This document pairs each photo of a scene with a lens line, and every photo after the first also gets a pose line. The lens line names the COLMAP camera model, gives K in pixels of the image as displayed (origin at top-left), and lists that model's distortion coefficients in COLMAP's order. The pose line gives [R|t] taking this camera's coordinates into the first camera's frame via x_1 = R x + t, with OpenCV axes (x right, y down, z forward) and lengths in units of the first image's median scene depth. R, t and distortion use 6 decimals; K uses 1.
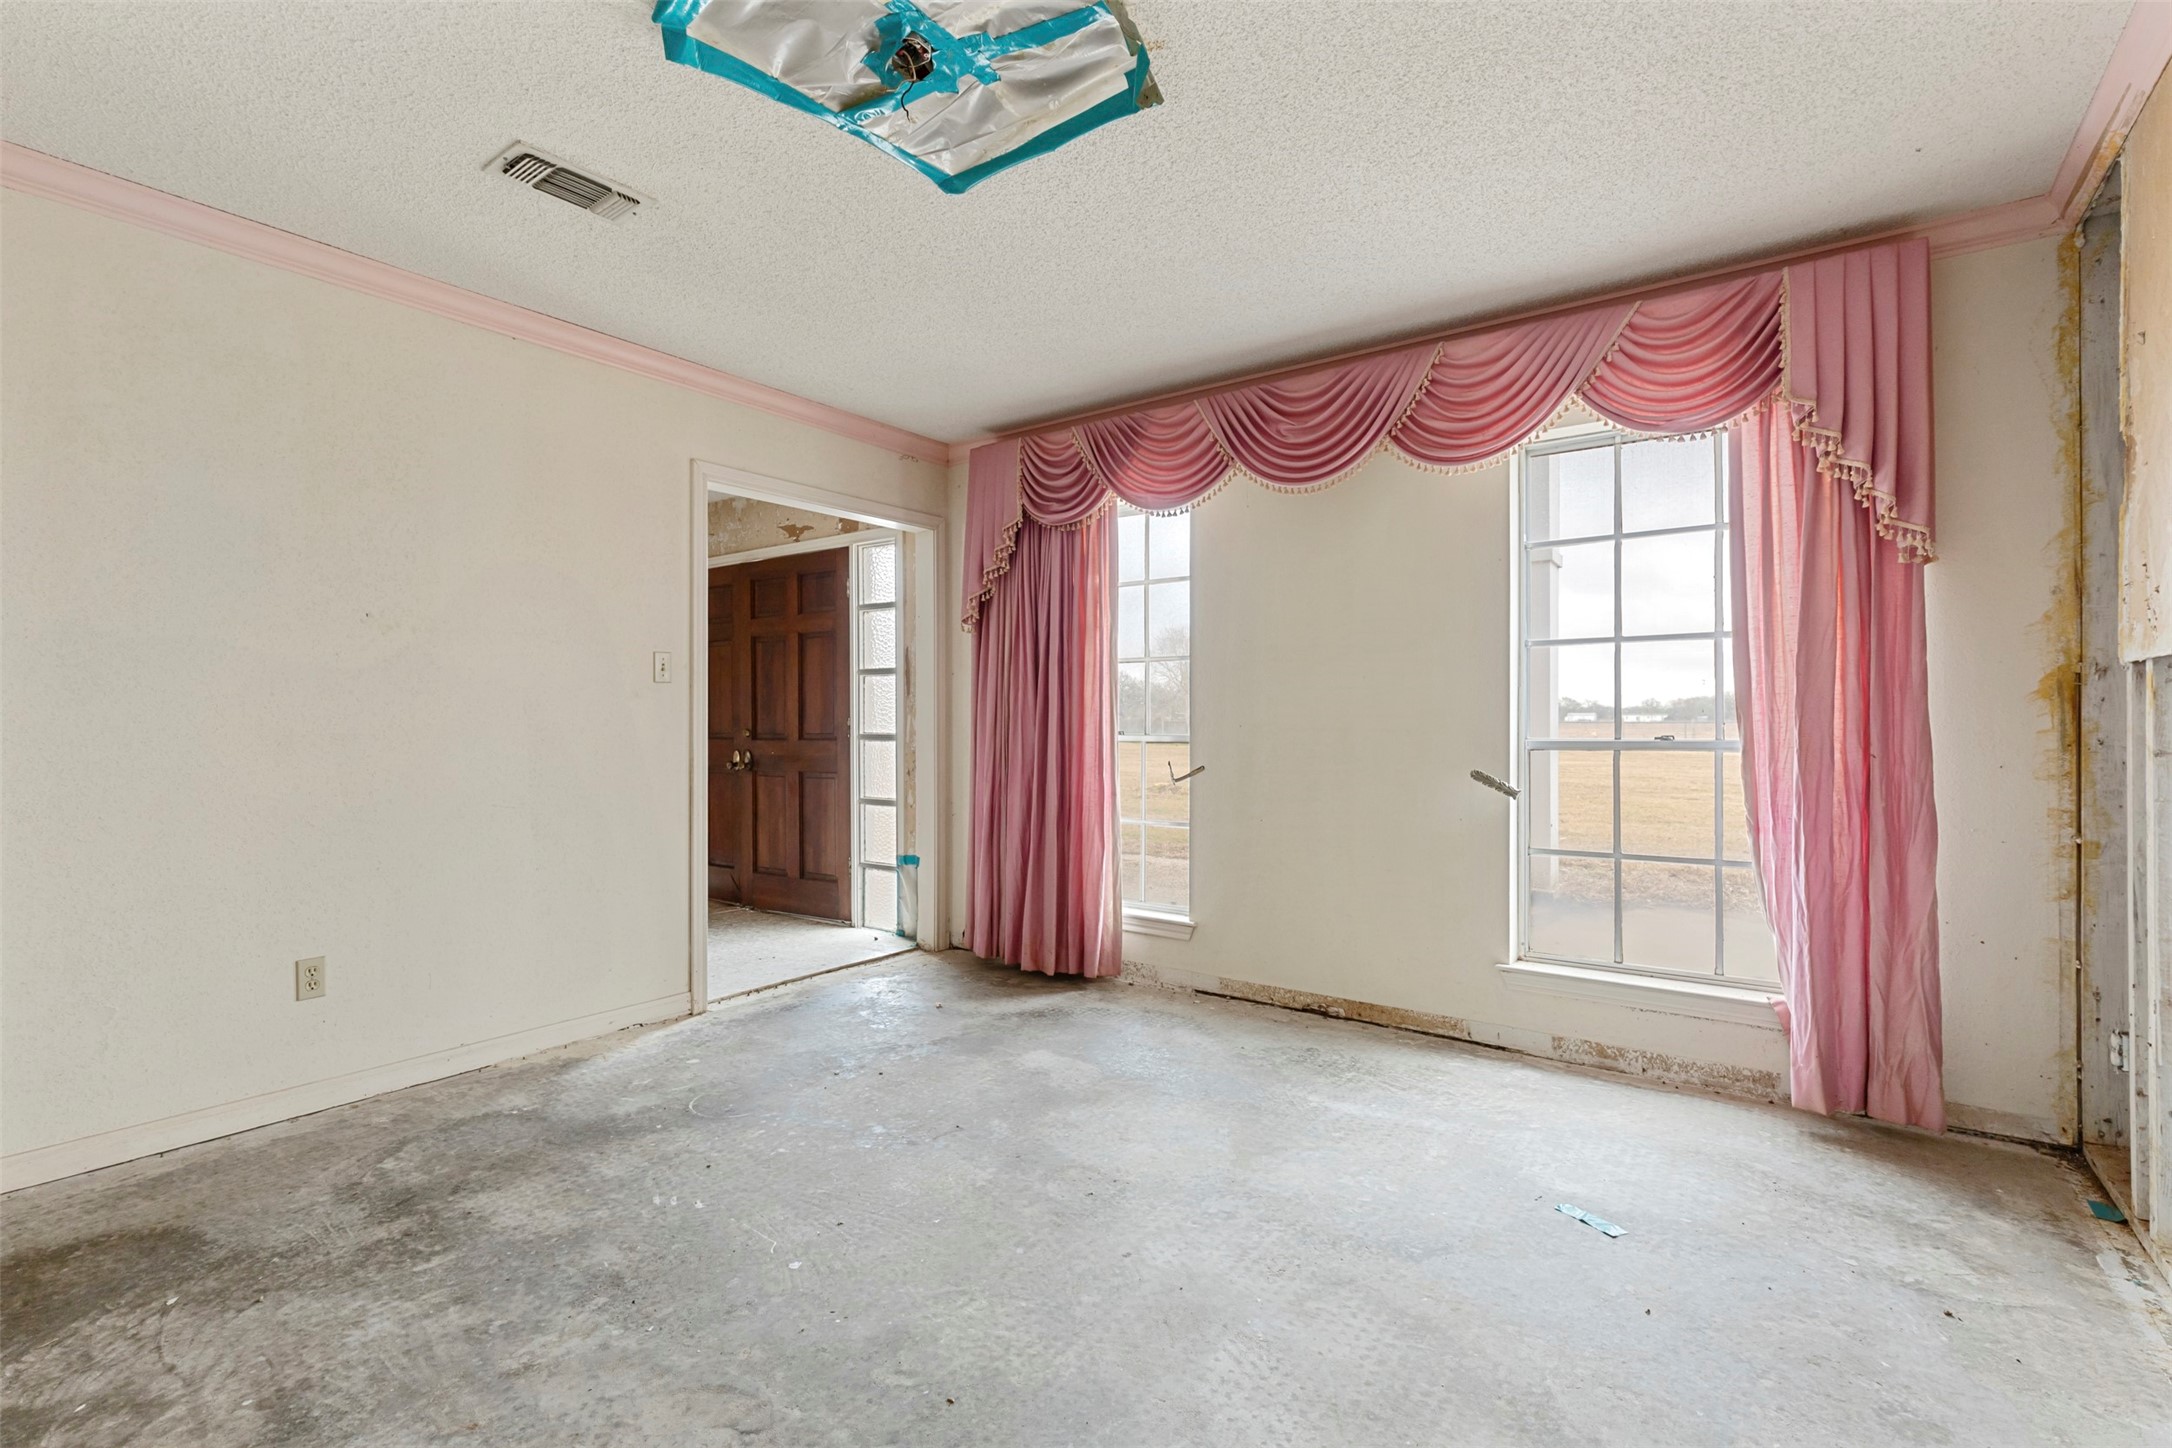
lens RADIAL K [[987.0, 0, 1078.4], [0, 987.0, 740.5], [0, 0, 1]] dist [0.002242, 0.000306]
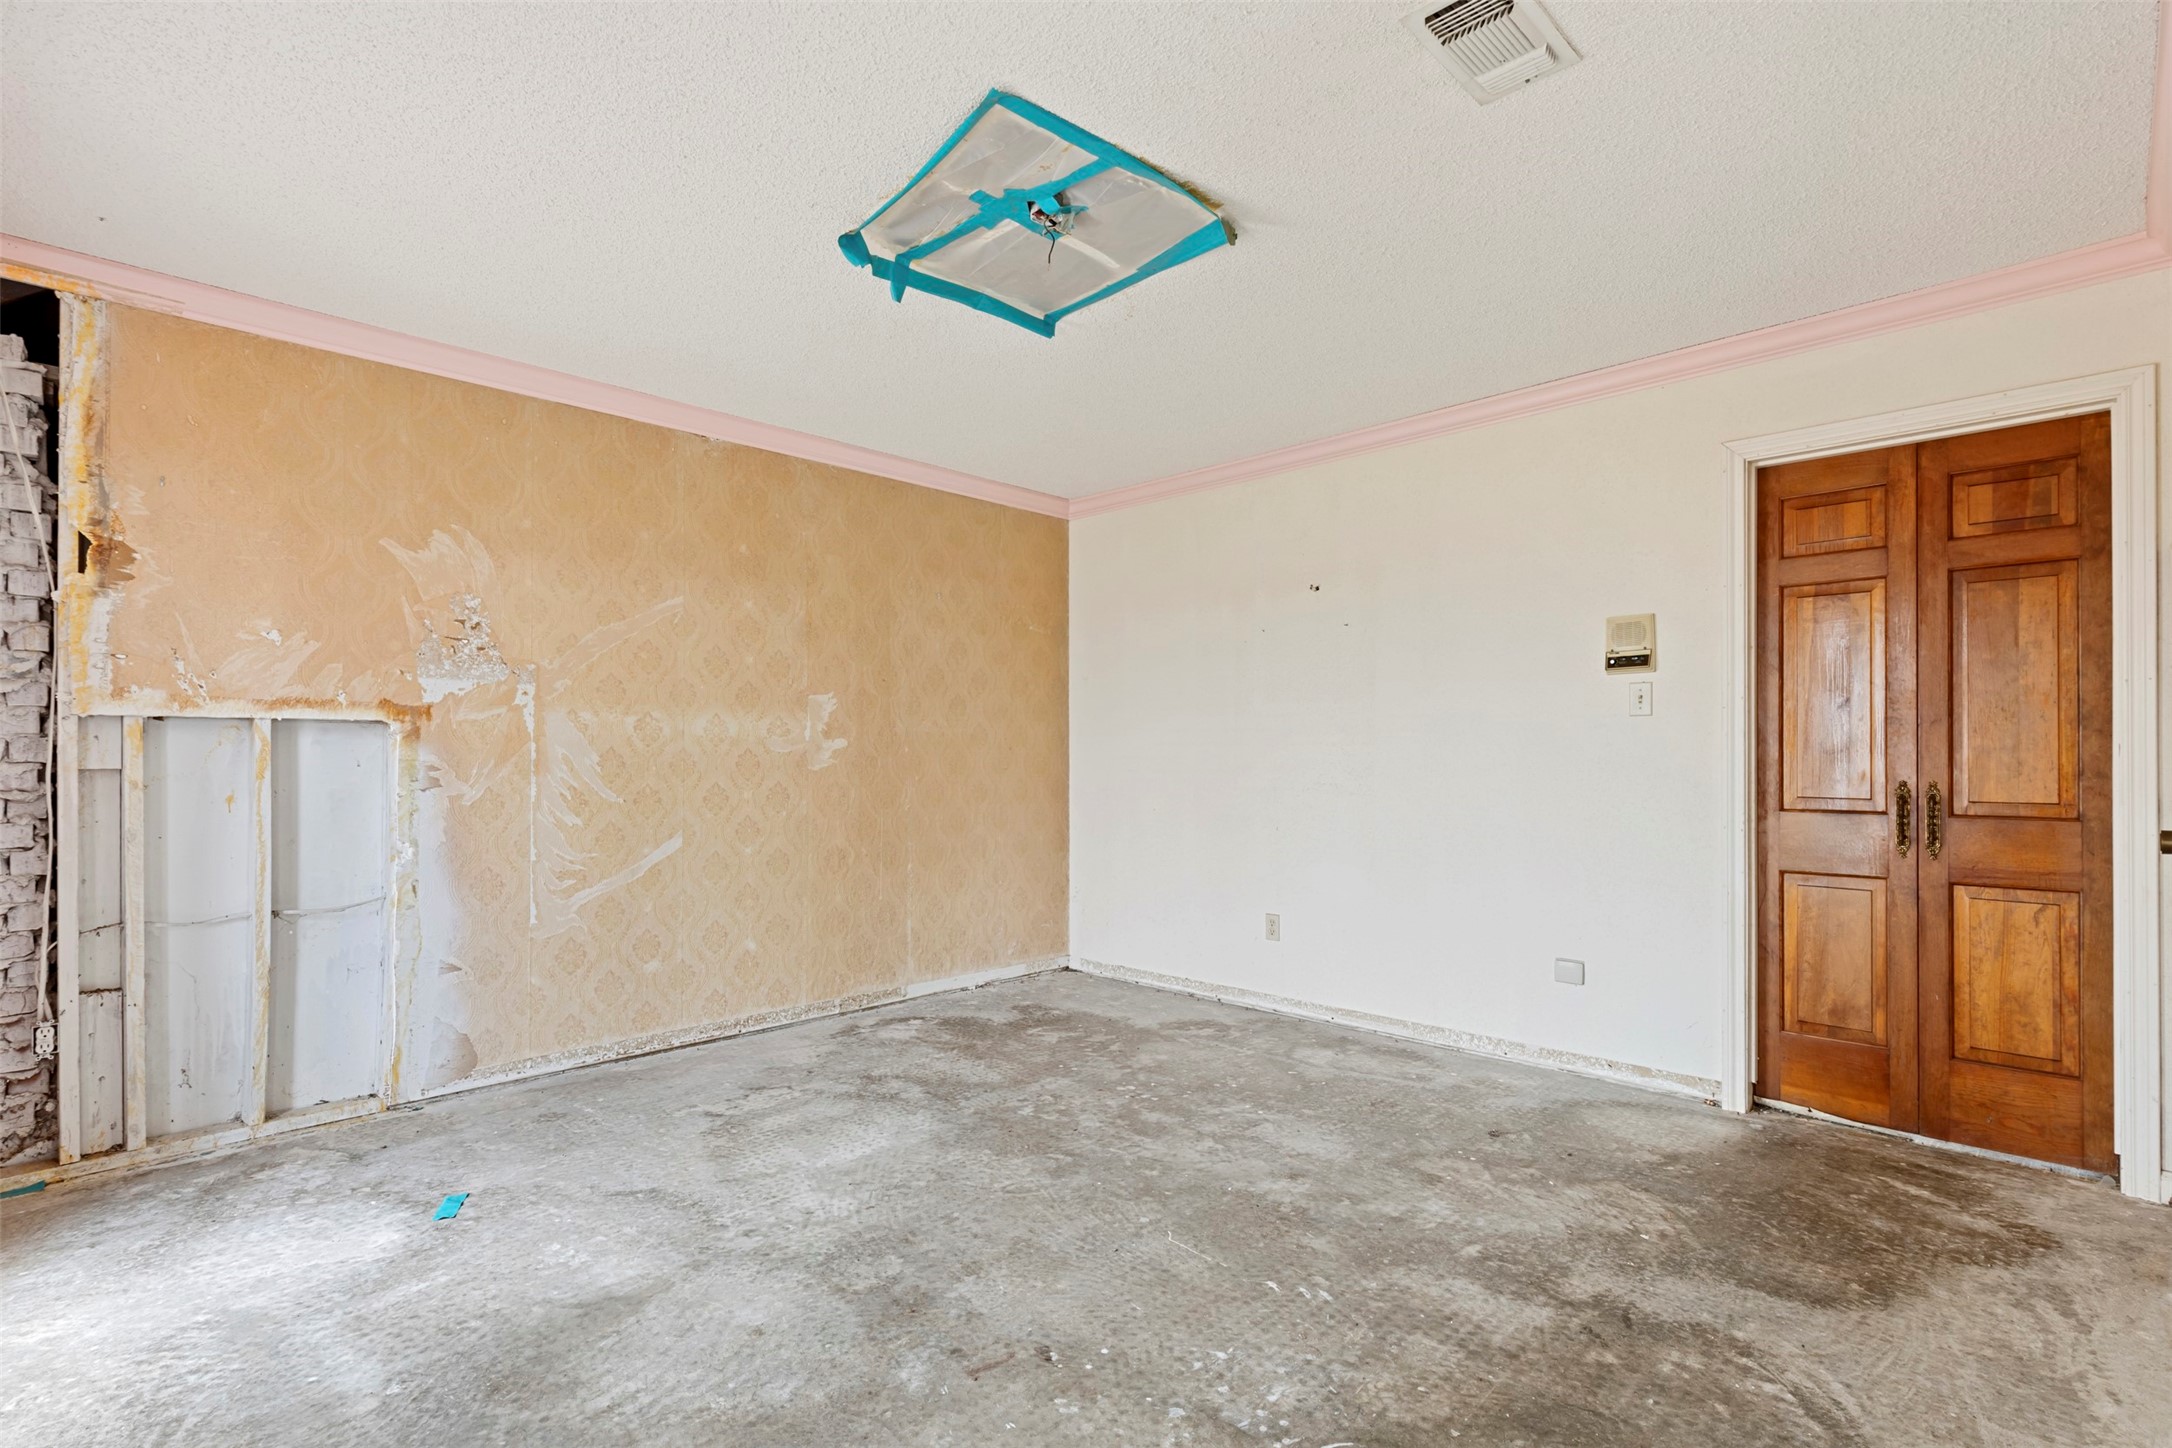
lens RADIAL K [[987.0, 0, 1078.4], [0, 987.0, 740.5], [0, 0, 1]] dist [0.002242, 0.000306]
pose [[-0.989271, 0.003749, 0.146042, -0.354967], [0.003636, 0.999993, -0.001040, -0.040859], [-0.146045, -0.000498, -0.989278, 2.017549]]
